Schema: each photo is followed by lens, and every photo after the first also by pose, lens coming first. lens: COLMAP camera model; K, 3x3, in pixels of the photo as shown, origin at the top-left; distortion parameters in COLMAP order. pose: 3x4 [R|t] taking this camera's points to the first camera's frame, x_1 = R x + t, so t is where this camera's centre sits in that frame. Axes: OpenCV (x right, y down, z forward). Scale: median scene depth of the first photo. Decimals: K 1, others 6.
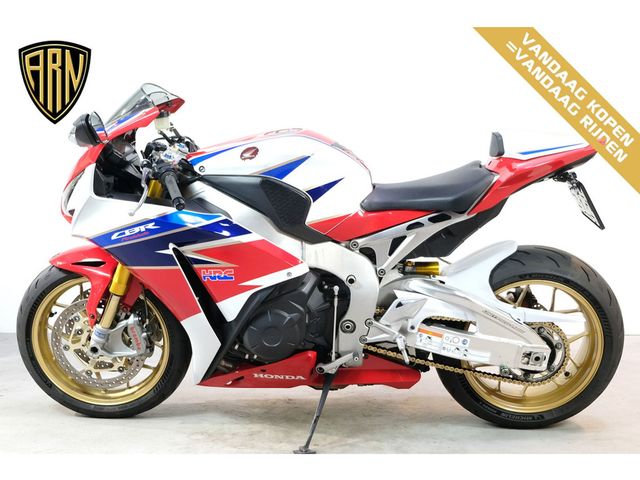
lens RADIAL K [[1674.2, 0, 314.2], [0, 1674.2, 235.6], [0, 0, 1]] dist [-0.051118, 0.000000]
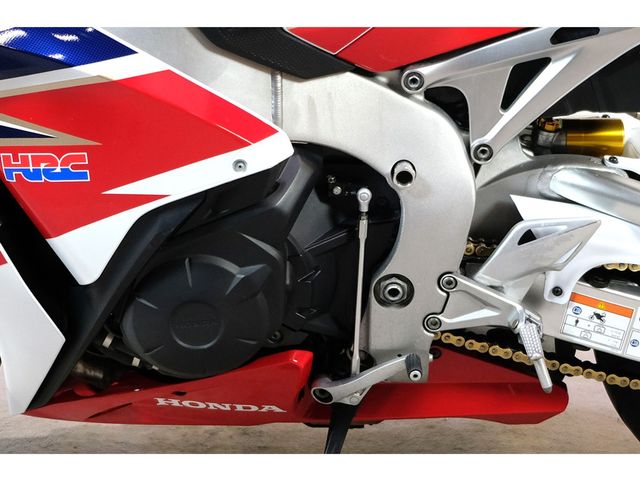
lens RADIAL K [[1674.2, 0, 325.1], [0, 1674.2, 241.3], [0, 0, 1]] dist [-0.051118, 0.000000]
pose [[0.999914, 0.001926, 0.012994, -0.000817], [-0.003823, 0.989038, 0.147611, -0.014472], [-0.012567, -0.147648, 0.988960, 0.617017]]
